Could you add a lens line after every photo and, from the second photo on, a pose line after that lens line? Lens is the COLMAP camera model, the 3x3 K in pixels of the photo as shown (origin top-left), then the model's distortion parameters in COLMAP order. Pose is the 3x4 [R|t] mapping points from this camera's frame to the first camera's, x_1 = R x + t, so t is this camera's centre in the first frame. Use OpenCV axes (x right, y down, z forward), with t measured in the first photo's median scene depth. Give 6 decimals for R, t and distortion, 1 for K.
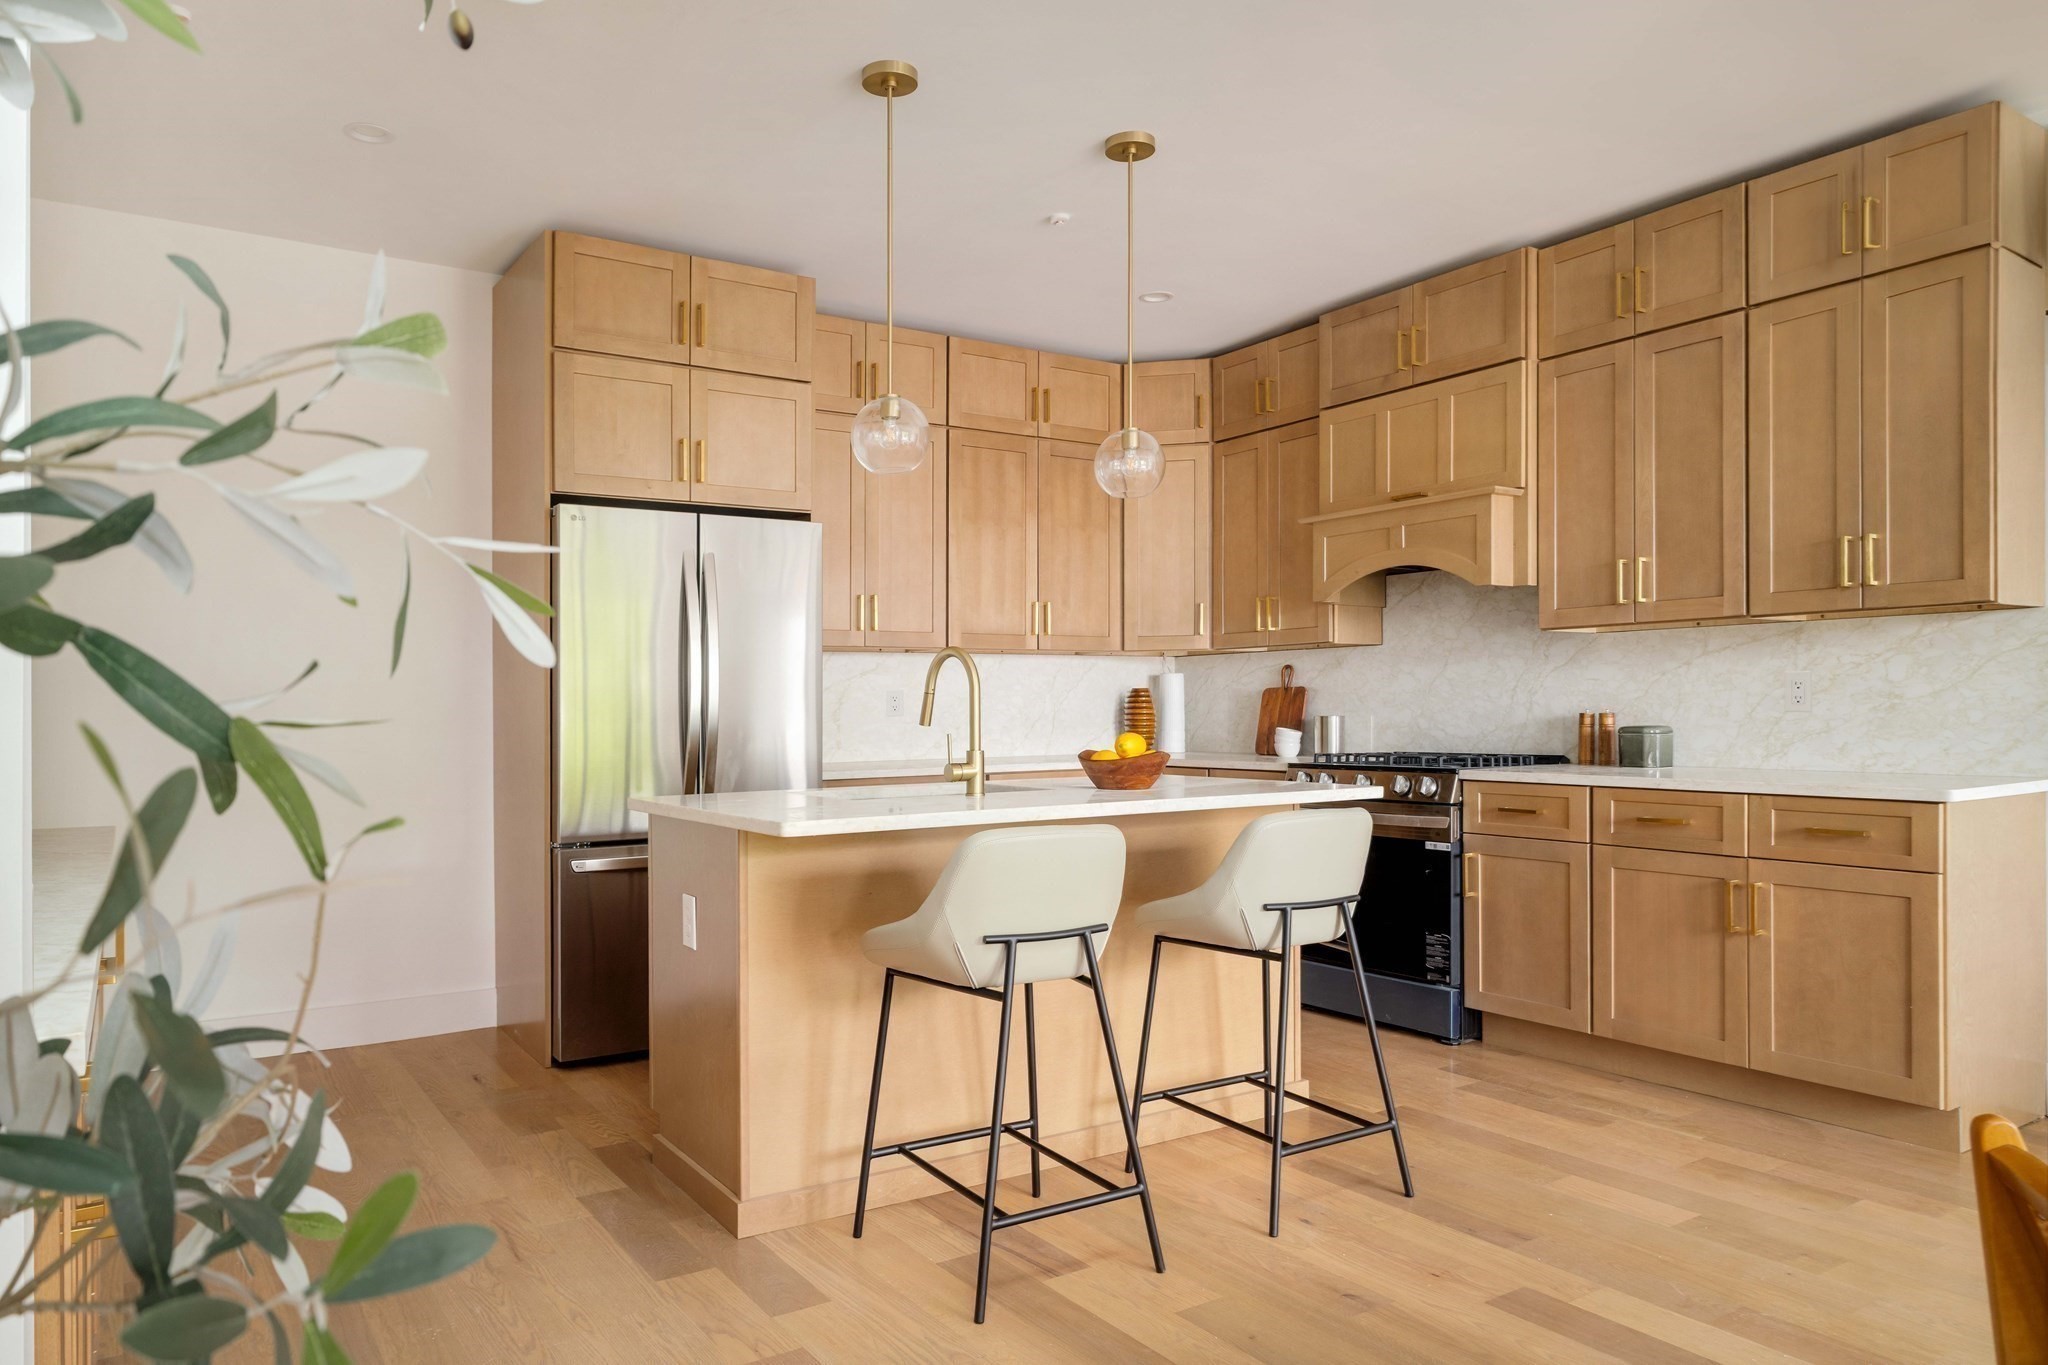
lens RADIAL K [[1358.3, 0, 1019.7], [0, 1358.3, 693.1], [0, 0, 1]] dist [0.005053, 0.000733]
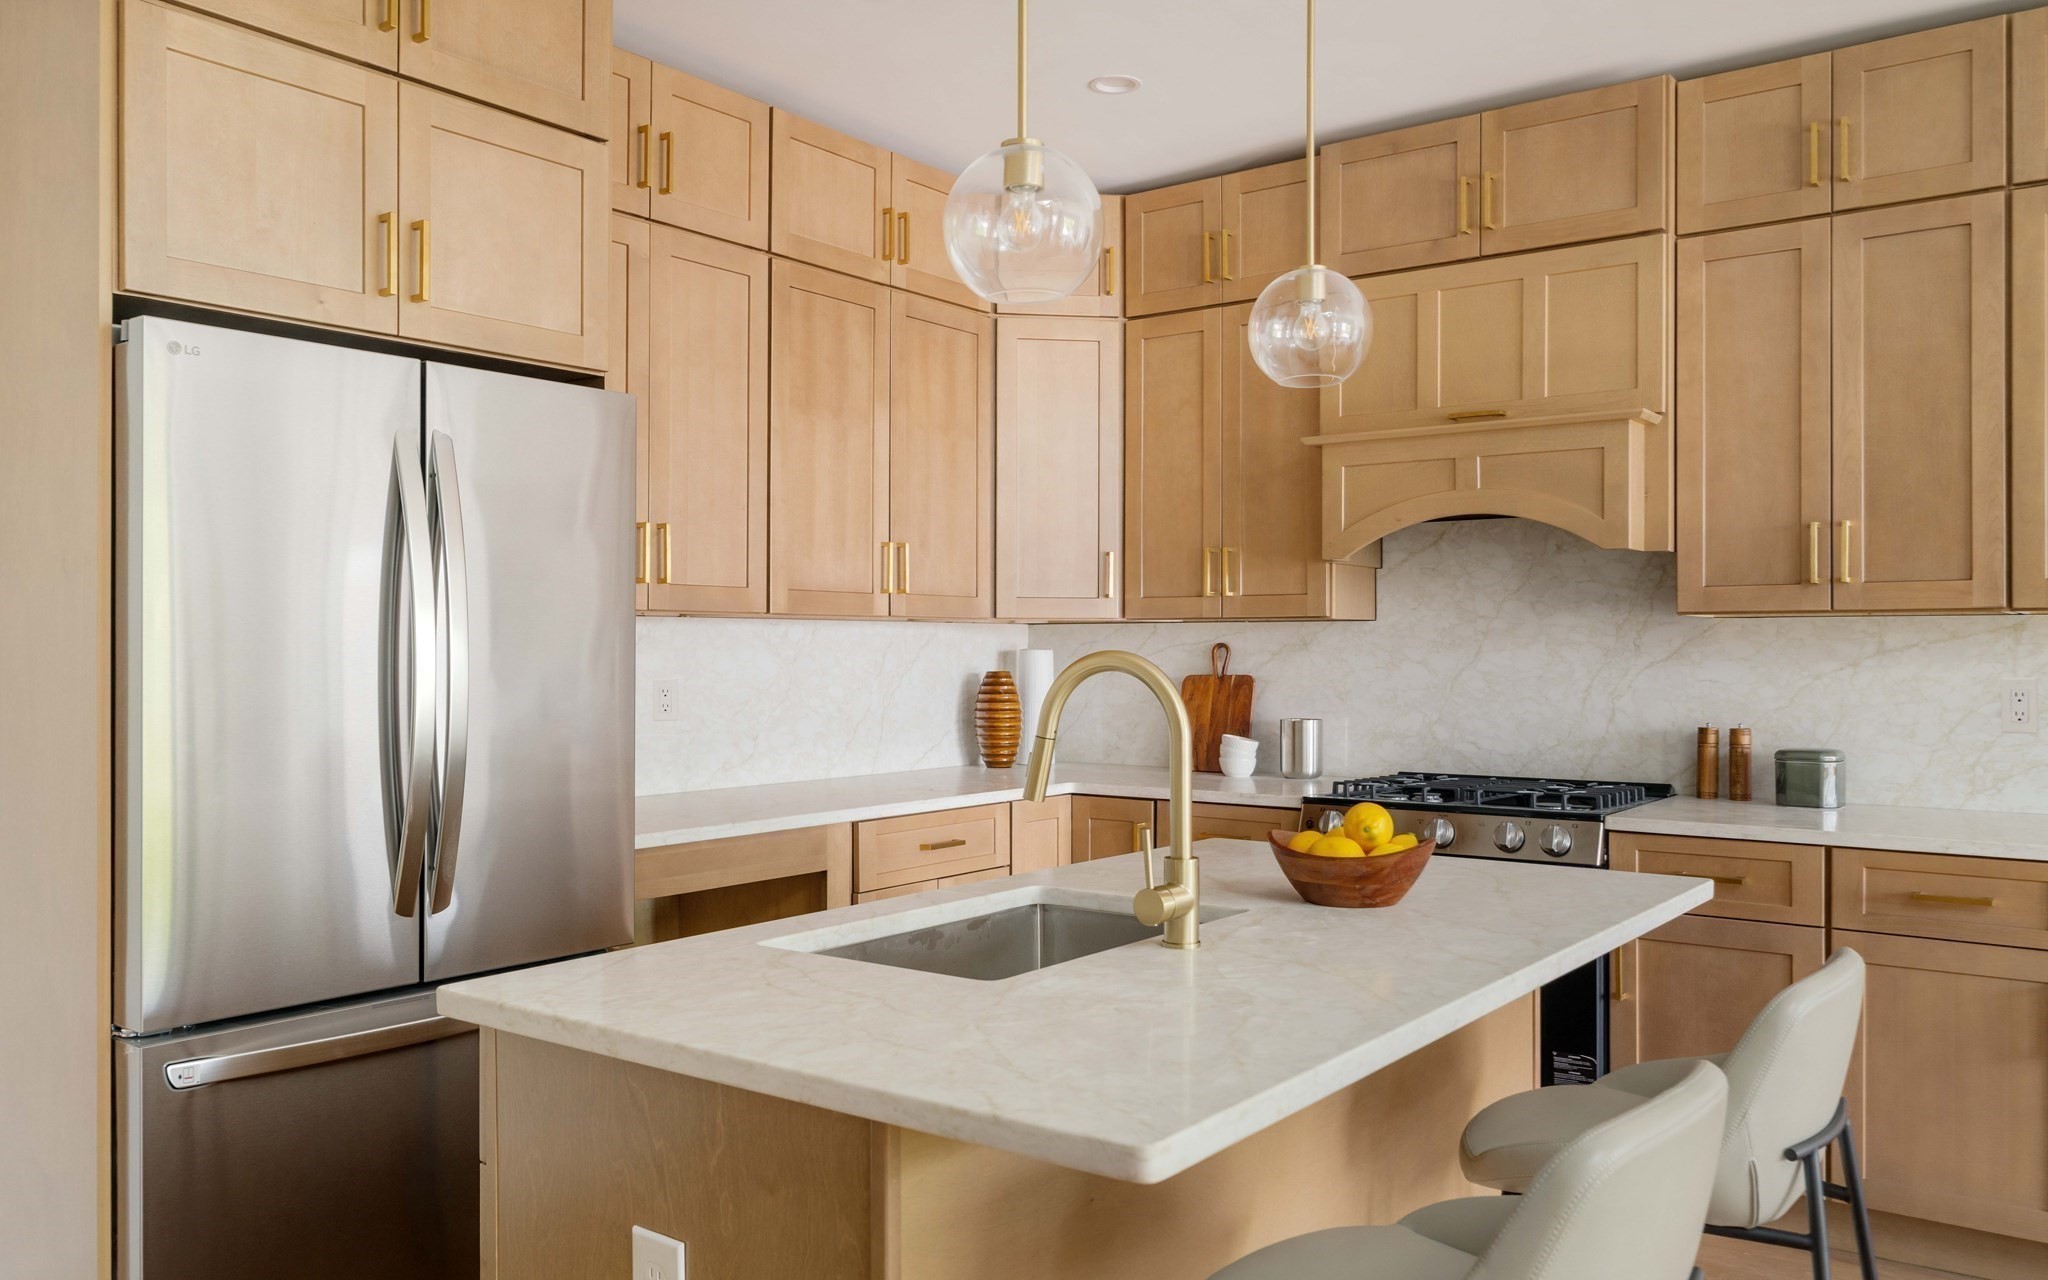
lens RADIAL K [[1534.3, 0, 1027.7], [0, 1534.3, 644.7], [0, 0, 1]] dist [0.000940, 0.003724]
pose [[0.937881, 0.012138, 0.346745, -0.211360], [-0.016261, 0.999827, 0.008984, -0.031055], [-0.346576, -0.014065, 0.937916, 0.351573]]
